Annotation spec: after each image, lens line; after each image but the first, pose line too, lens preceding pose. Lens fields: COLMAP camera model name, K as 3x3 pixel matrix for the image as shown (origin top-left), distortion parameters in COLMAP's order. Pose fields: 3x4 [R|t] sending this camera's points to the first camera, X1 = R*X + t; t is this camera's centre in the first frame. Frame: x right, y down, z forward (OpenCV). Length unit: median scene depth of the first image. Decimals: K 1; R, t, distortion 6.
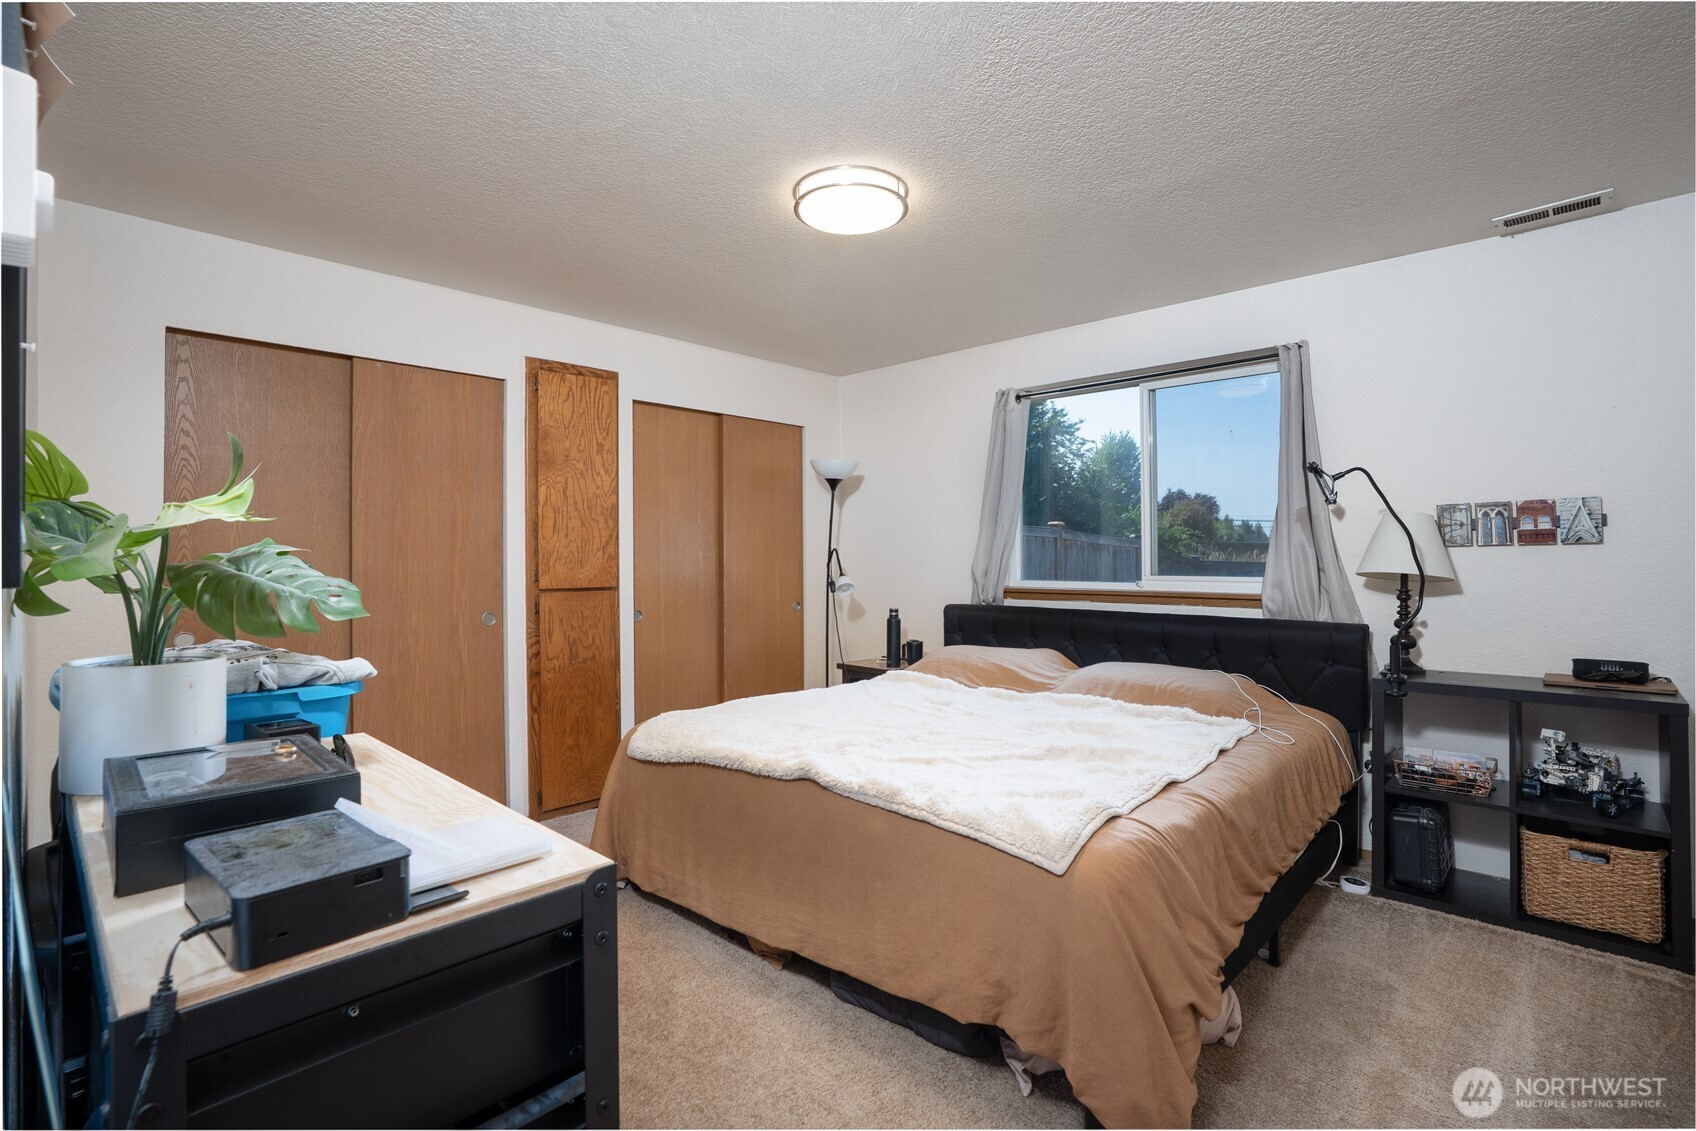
lens RADIAL K [[789.2, 0, 840.2], [0, 789.2, 549.8], [0, 0, 1]] dist [-0.078643, 0.032516]
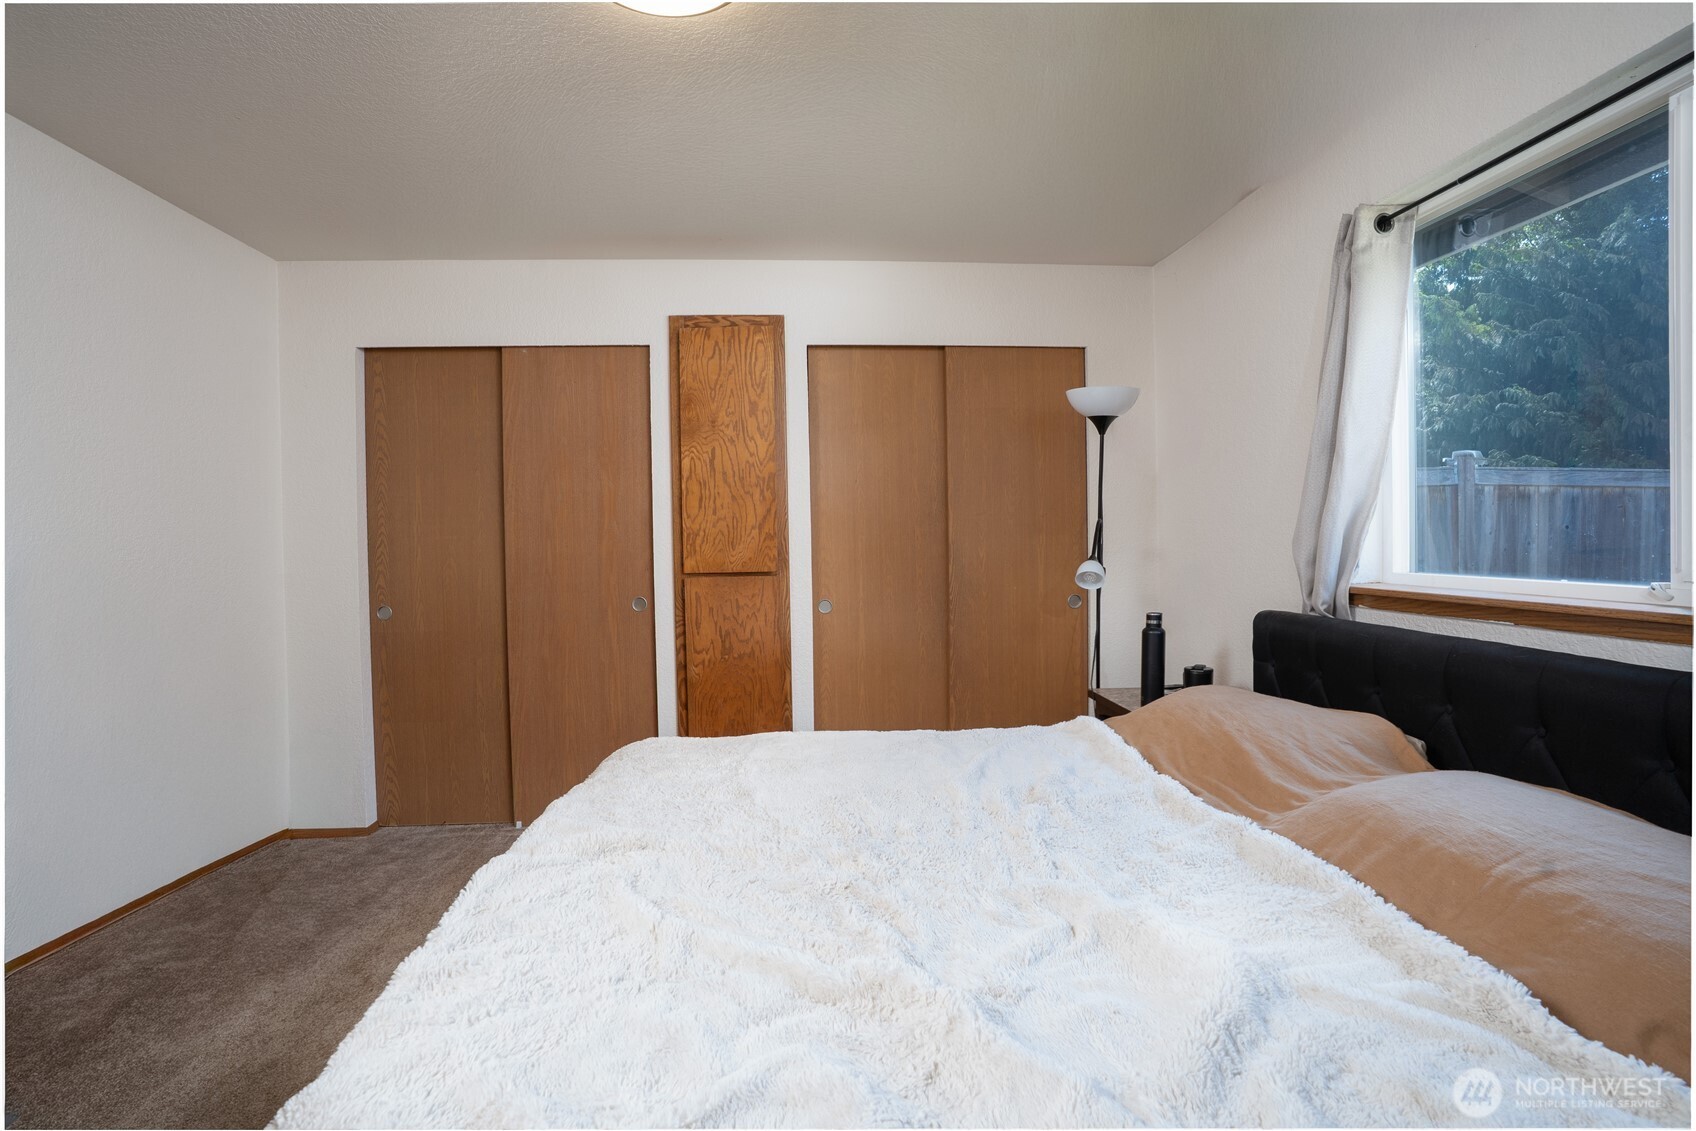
lens RADIAL K [[789.2, 0, 840.2], [0, 789.2, 549.8], [0, 0, 1]] dist [-0.078643, 0.032516]
pose [[0.741513, 0.002912, -0.670932, 0.340712], [0.020062, 0.999447, 0.026511, 0.003002], [0.670638, -0.033118, 0.741045, 0.432914]]
